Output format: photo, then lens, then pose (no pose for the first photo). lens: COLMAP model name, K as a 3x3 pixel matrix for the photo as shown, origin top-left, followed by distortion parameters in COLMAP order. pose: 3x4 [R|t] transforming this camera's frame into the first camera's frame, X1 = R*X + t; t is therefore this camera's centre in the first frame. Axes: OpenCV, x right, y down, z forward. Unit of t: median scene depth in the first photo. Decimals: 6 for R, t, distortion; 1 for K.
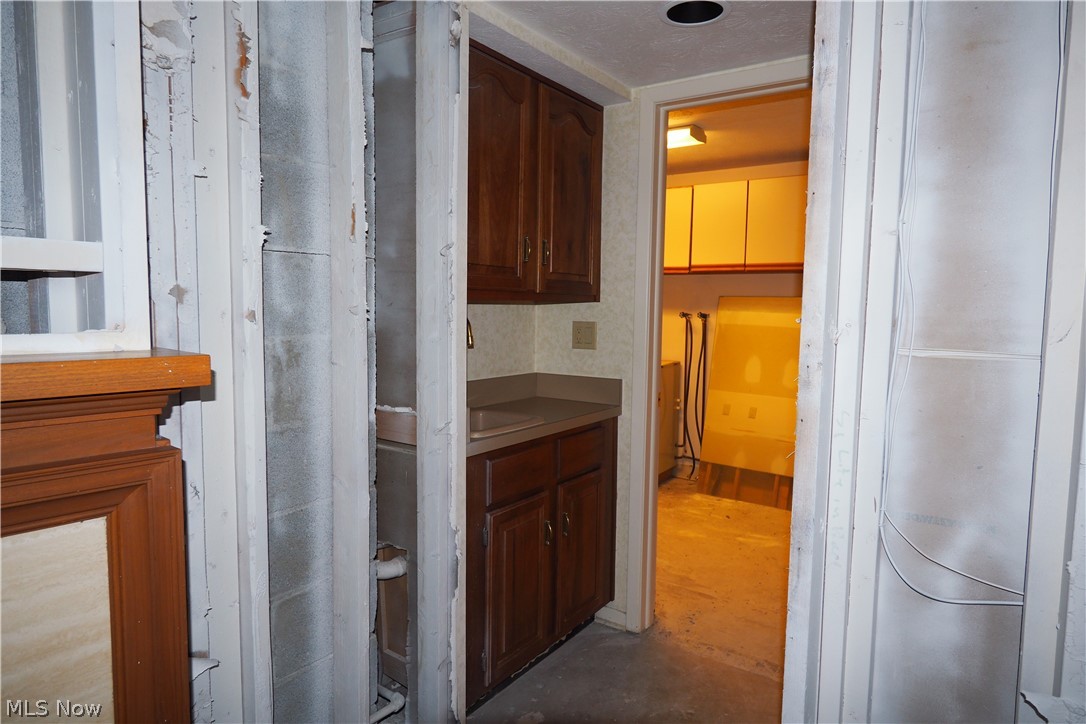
lens RADIAL K [[646.5, 0, 543.0], [0, 646.5, 362.0], [0, 0, 1]] dist [0.000595, 0.000615]
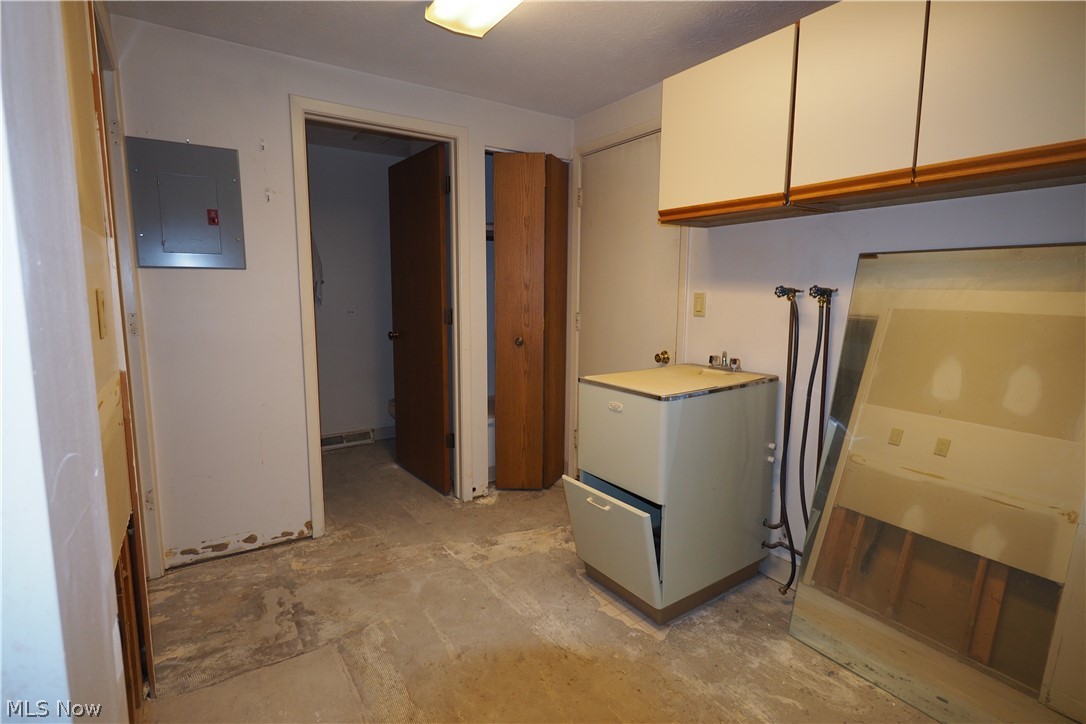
lens RADIAL K [[523.1, 0, 548.6], [0, 523.1, 356.7], [0, 0, 1]] dist [-0.003104, 0.000116]
pose [[0.936466, 0.035548, -0.348951, 0.183599], [-0.023013, 0.998934, 0.040004, -0.031222], [0.350001, -0.029432, 0.936287, 0.512975]]
